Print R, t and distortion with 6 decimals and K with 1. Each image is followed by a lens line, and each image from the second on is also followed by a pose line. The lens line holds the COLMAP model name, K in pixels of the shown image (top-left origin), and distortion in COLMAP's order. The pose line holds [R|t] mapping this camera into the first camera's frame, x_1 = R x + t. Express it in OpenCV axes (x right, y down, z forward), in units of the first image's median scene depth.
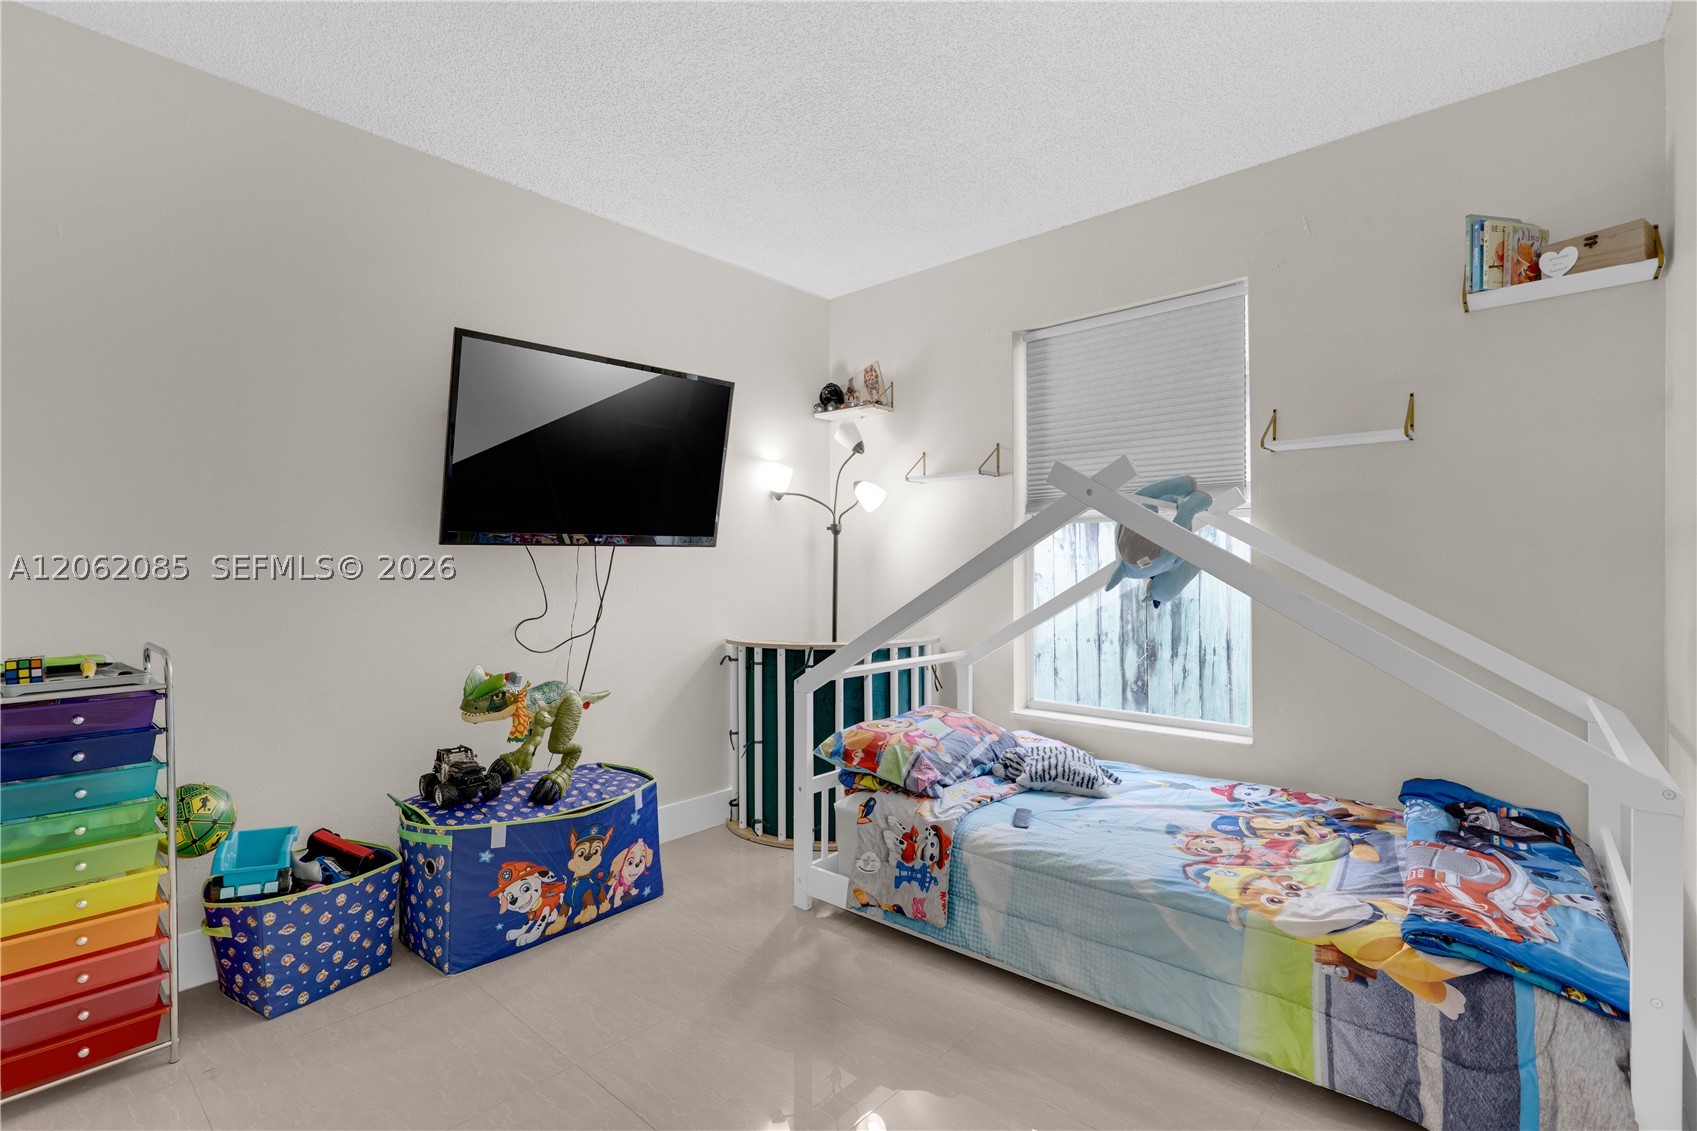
lens RADIAL K [[843.4, 0, 848.5], [0, 843.4, 565.5], [0, 0, 1]] dist [0.016512, 0.000494]
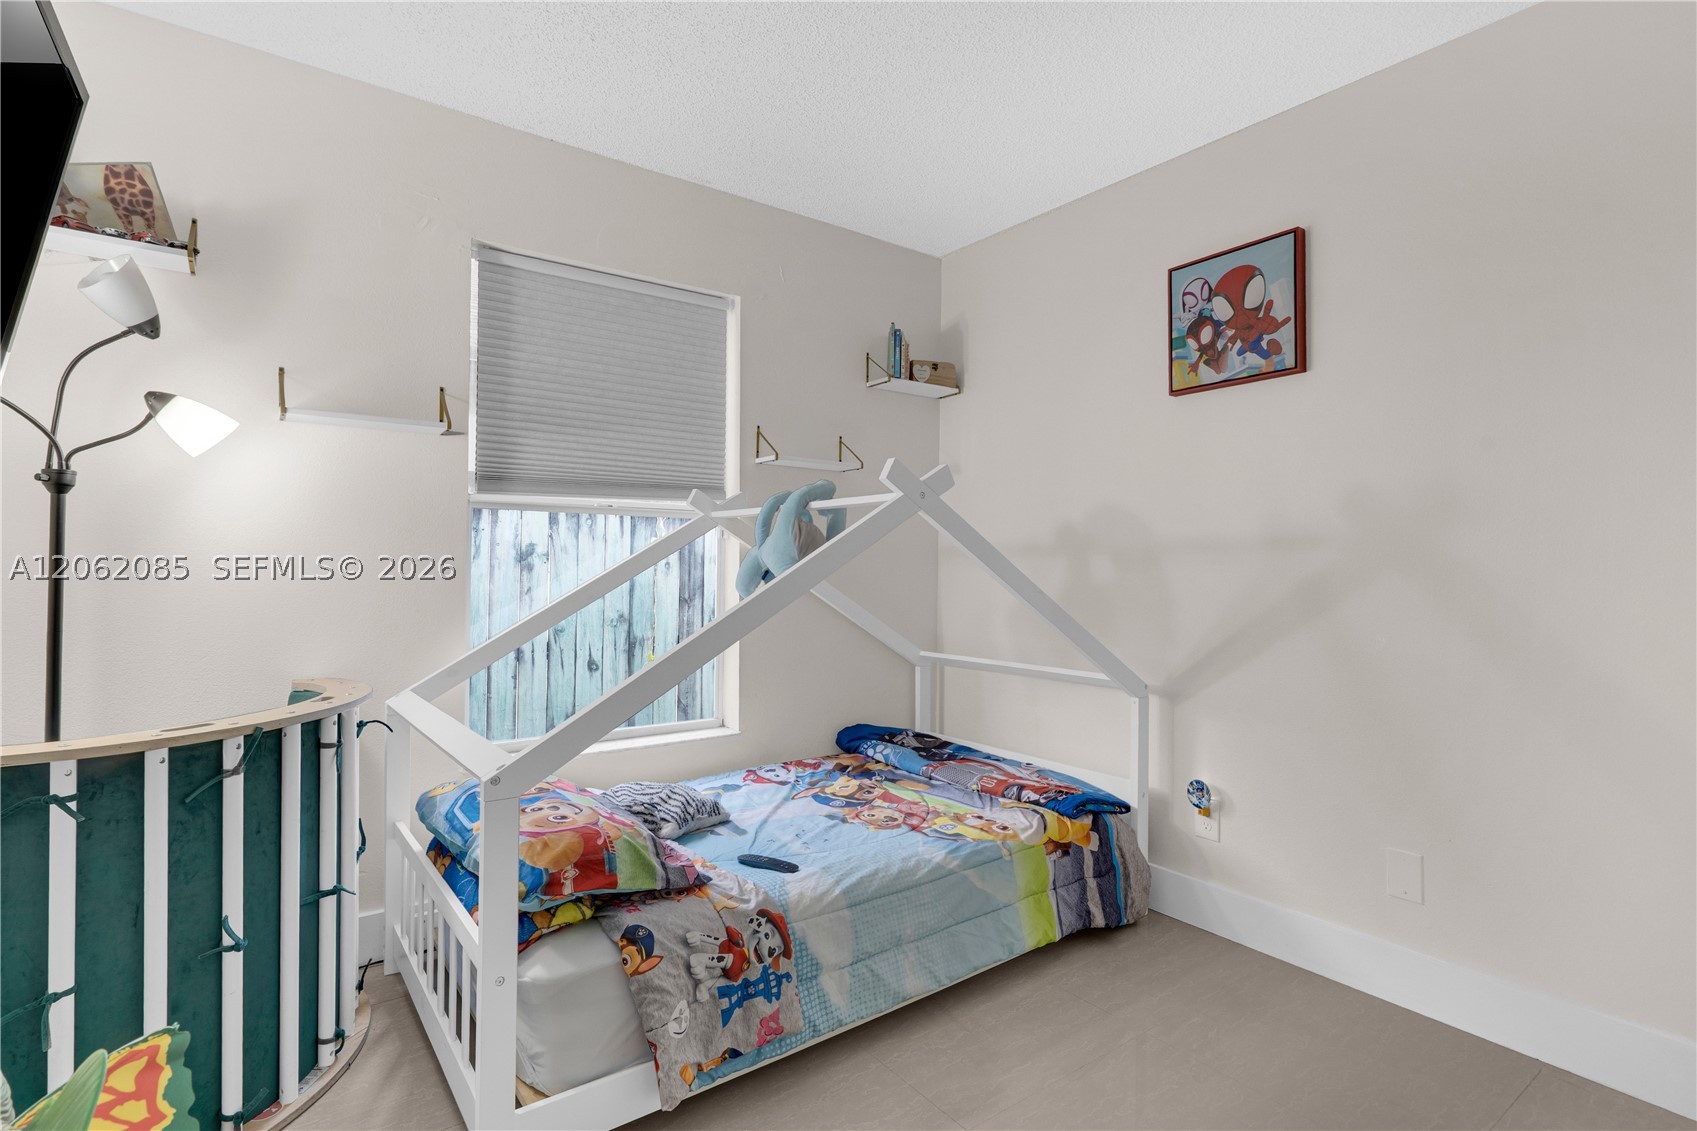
lens RADIAL K [[805.2, 0, 848.5], [0, 805.2, 565.5], [0, 0, 1]] dist [-0.001691, 0.000584]
pose [[0.194755, 0.007007, 0.980827, -0.608485], [-0.007593, 0.999955, -0.005636, 0.004382], [-0.980823, -0.006350, 0.194799, 0.813771]]
